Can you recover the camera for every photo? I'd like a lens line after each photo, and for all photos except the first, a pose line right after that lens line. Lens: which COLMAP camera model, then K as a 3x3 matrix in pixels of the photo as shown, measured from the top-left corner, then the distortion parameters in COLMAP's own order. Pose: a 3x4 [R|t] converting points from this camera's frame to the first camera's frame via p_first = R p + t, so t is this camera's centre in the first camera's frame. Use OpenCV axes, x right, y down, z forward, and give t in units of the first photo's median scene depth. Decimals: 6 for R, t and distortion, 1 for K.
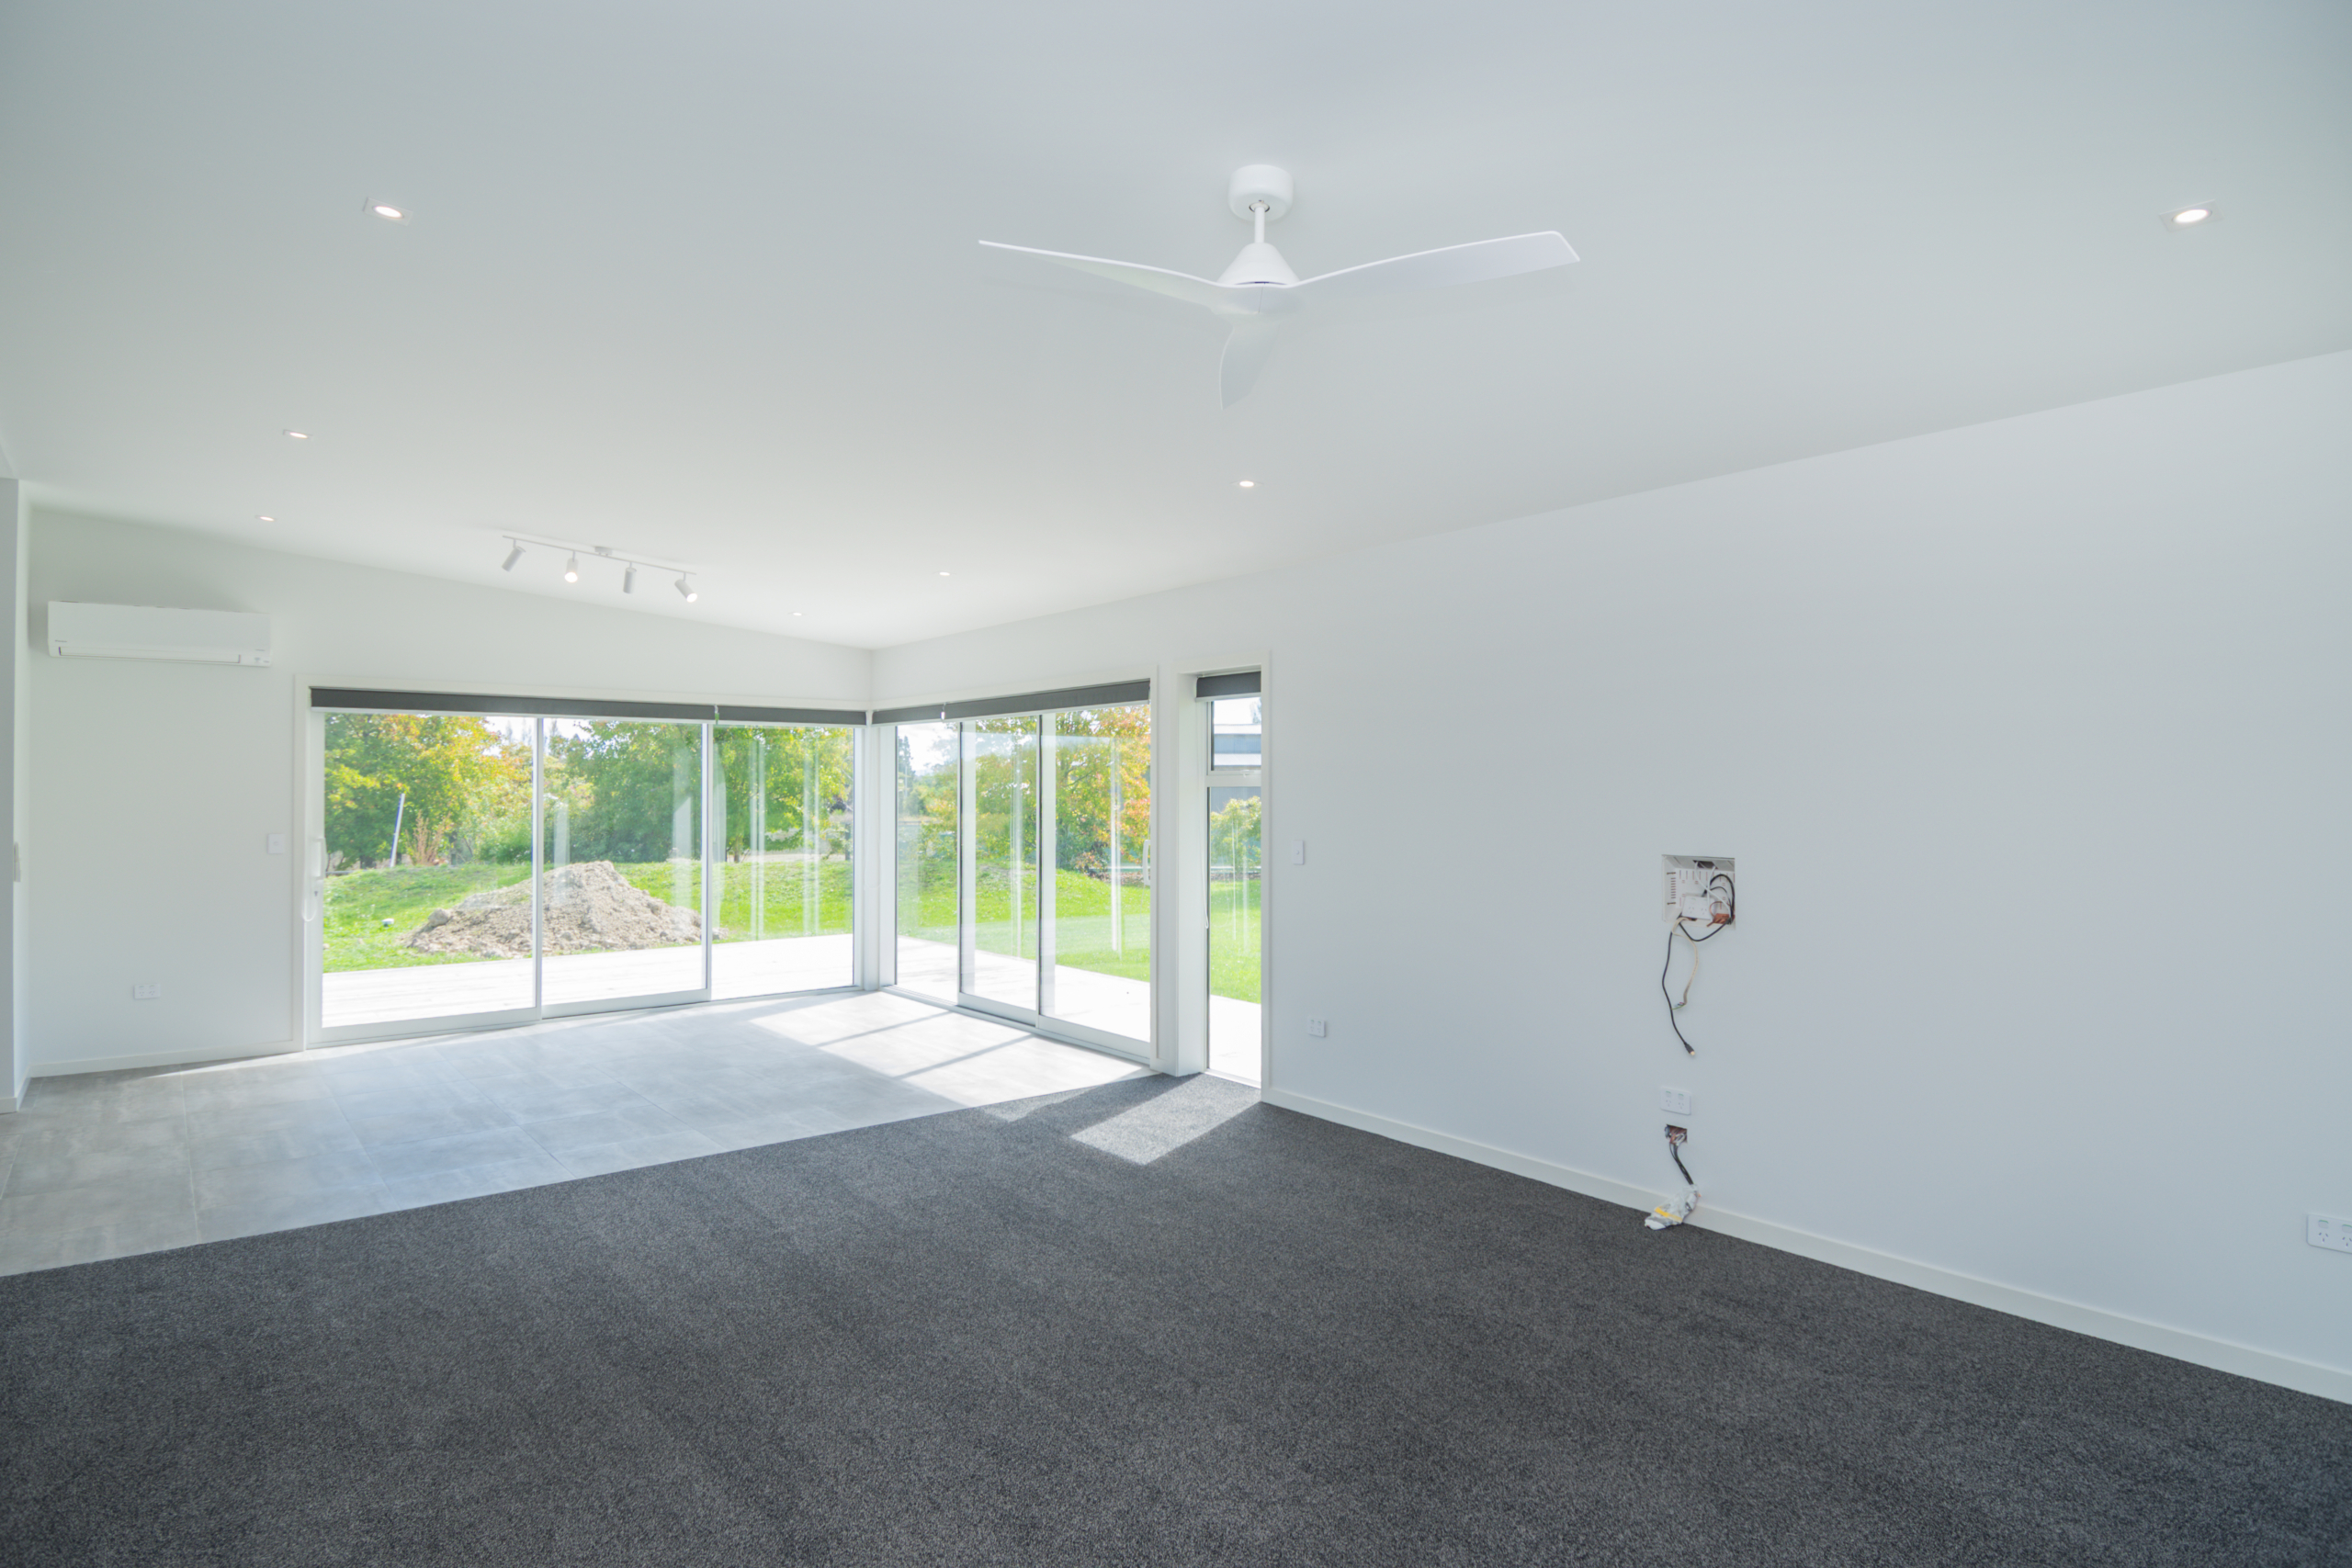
lens RADIAL K [[1257.8, 0, 1176.0], [0, 1257.8, 784.0], [0, 0, 1]] dist [-0.000607, -0.000393]
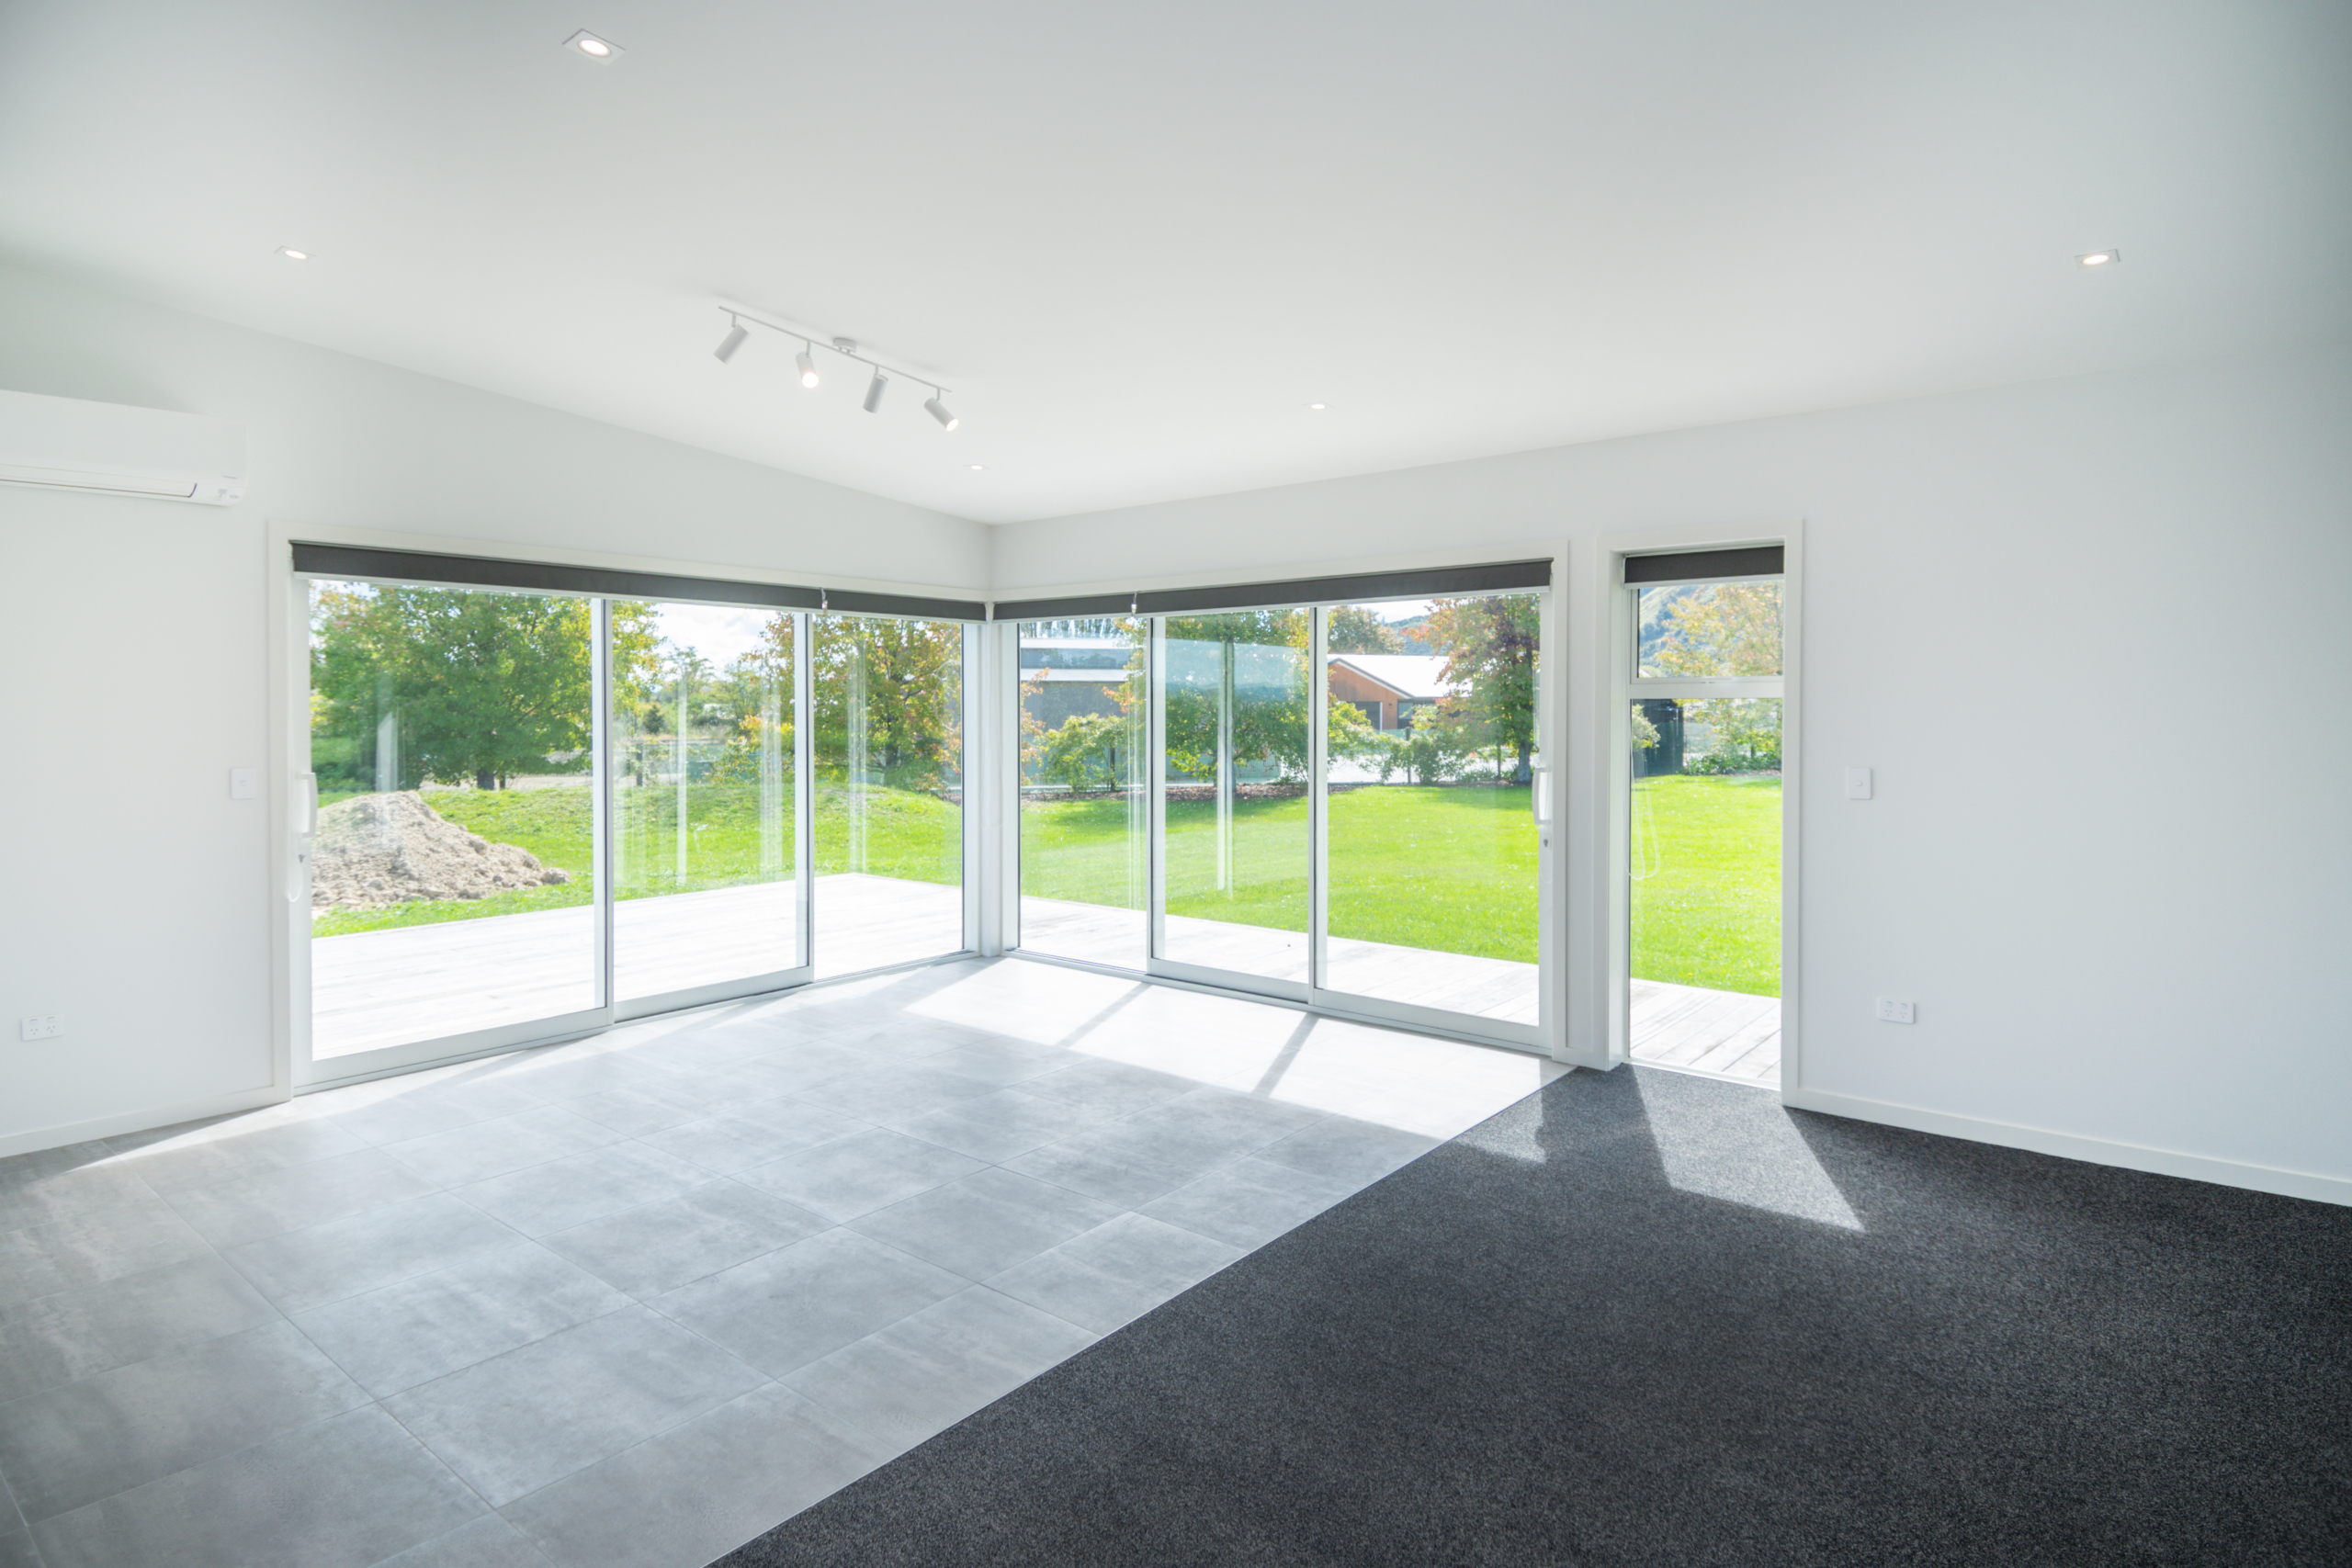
lens RADIAL K [[1247.6, 0, 1175.8], [0, 1247.6, 735.5], [0, 0, 1]] dist [0.001830, -0.000759]
pose [[0.978173, -0.004112, 0.207749, -0.293117], [-0.001613, 0.999624, 0.027379, 0.003138], [-0.207784, -0.027116, 0.977799, 0.212299]]
